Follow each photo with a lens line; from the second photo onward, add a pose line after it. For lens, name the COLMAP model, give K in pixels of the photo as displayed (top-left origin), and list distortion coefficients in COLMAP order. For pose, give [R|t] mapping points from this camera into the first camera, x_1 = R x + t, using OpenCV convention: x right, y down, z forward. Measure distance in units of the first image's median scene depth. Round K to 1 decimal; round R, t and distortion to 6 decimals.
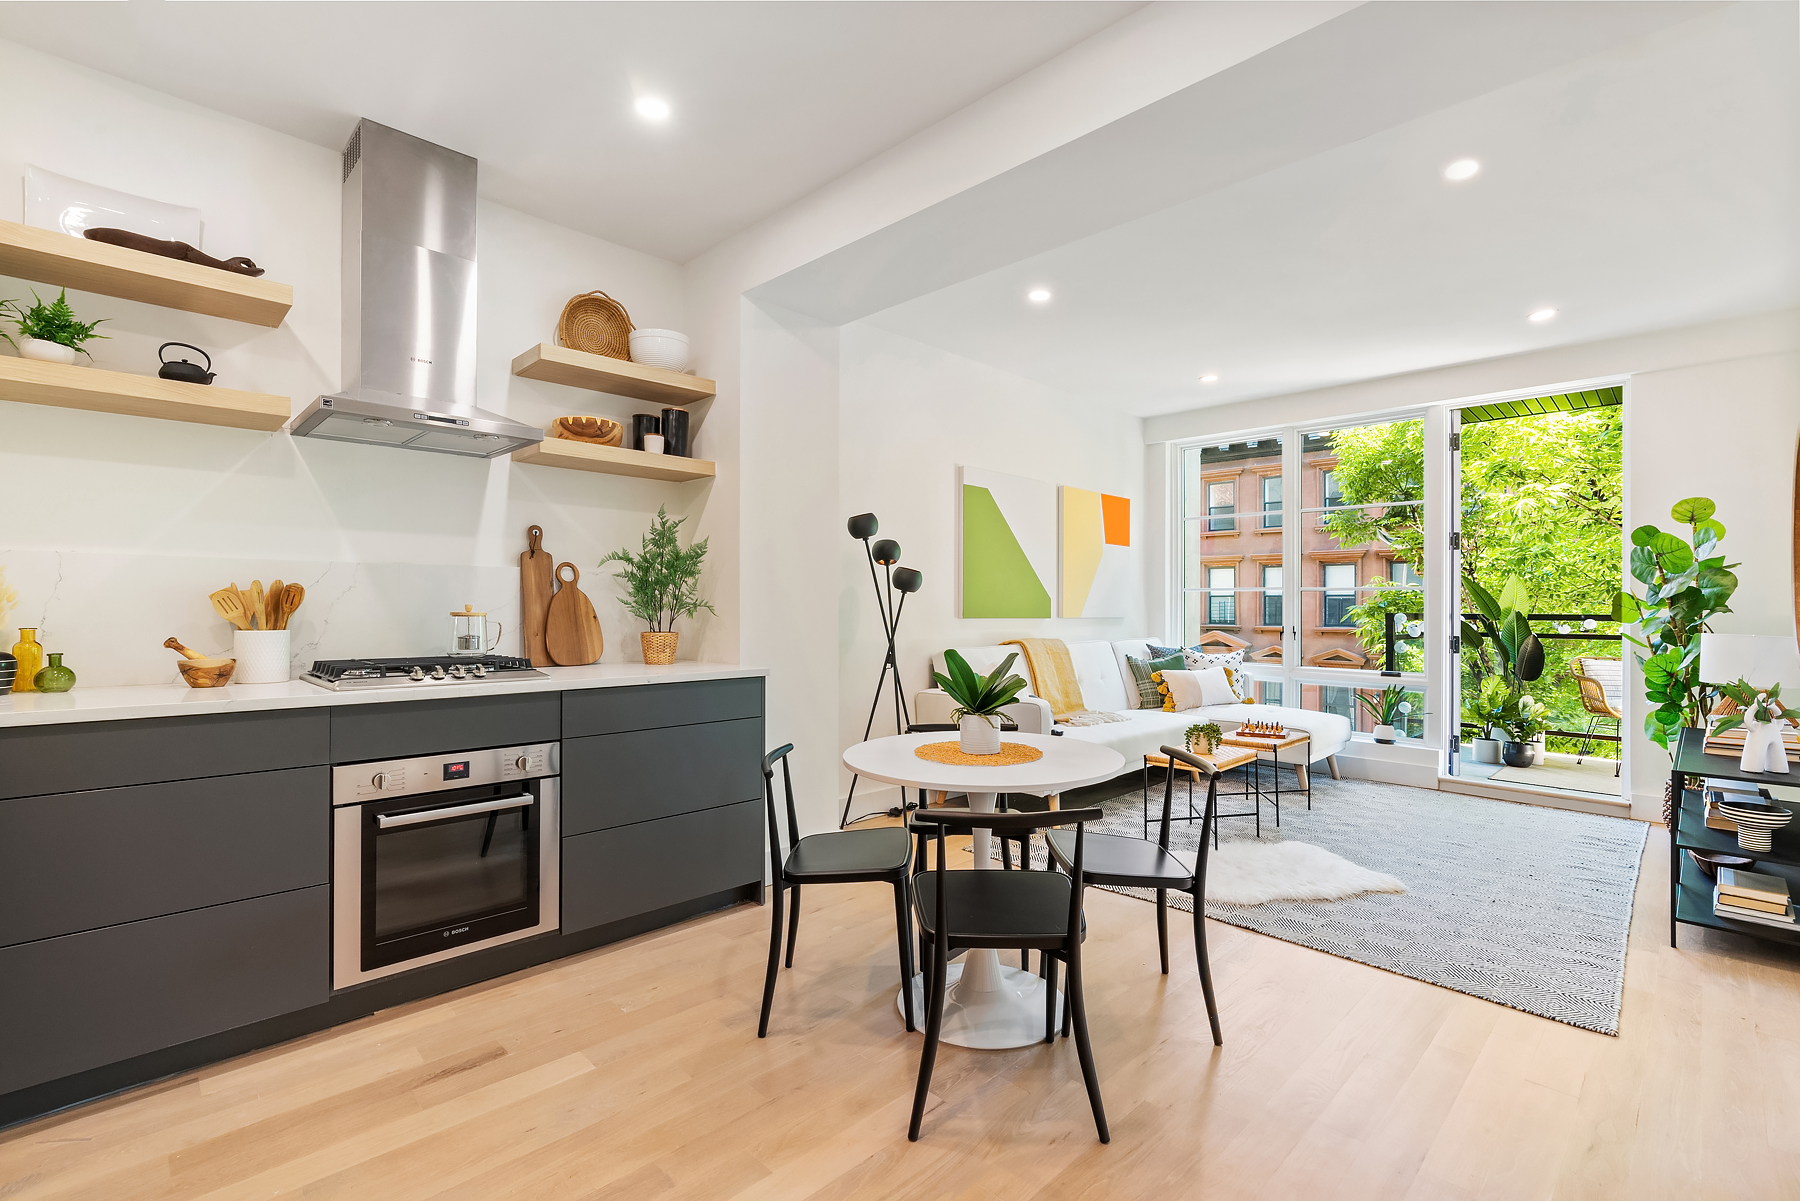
lens RADIAL K [[816.6, 0, 901.0], [0, 816.6, 598.6], [0, 0, 1]] dist [-0.000723, 0.001165]
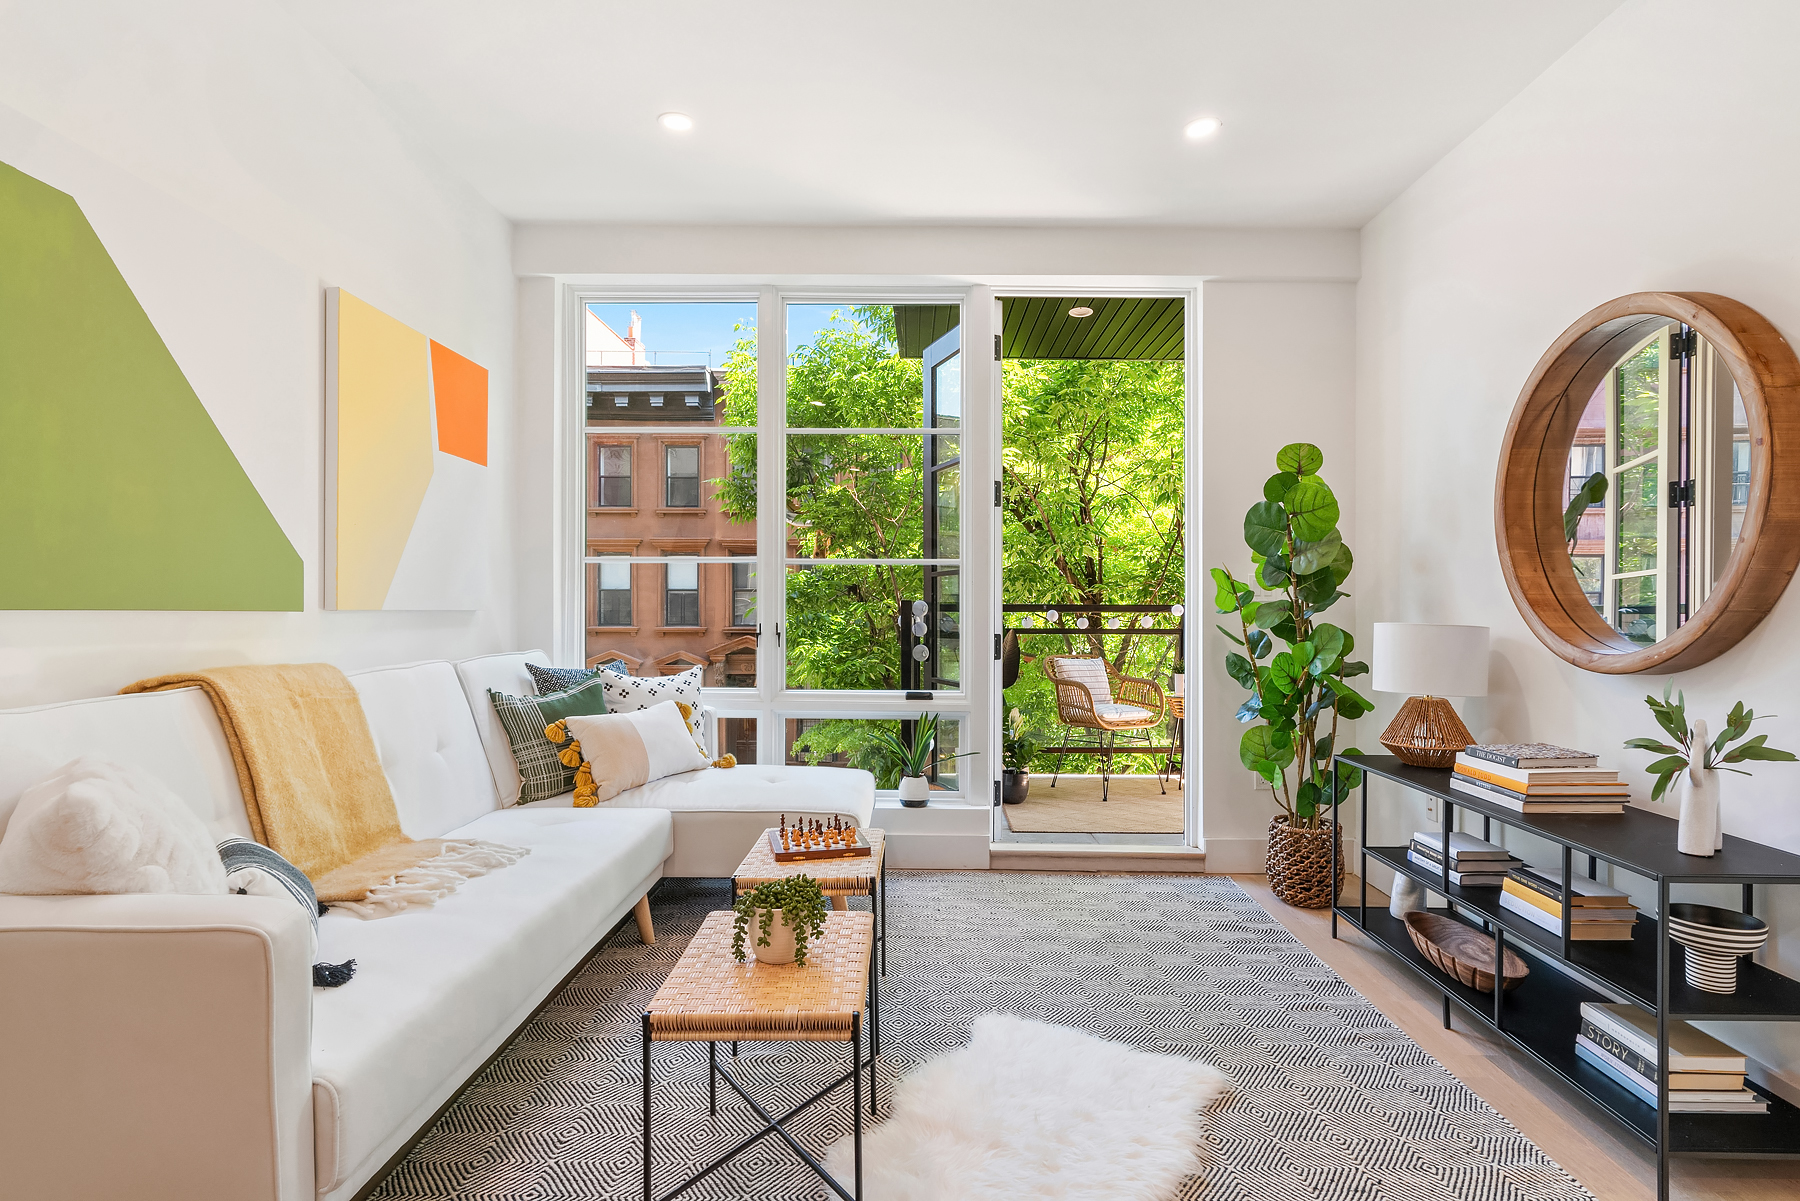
lens RADIAL K [[929.4, 0, 902.1], [0, 929.4, 610.9], [0, 0, 1]] dist [-0.033335, 0.000040]
pose [[0.721951, -0.005312, 0.691924, 0.083774], [-0.005365, 0.999897, 0.013275, 0.016025], [-0.691924, -0.013296, 0.721848, 0.467071]]
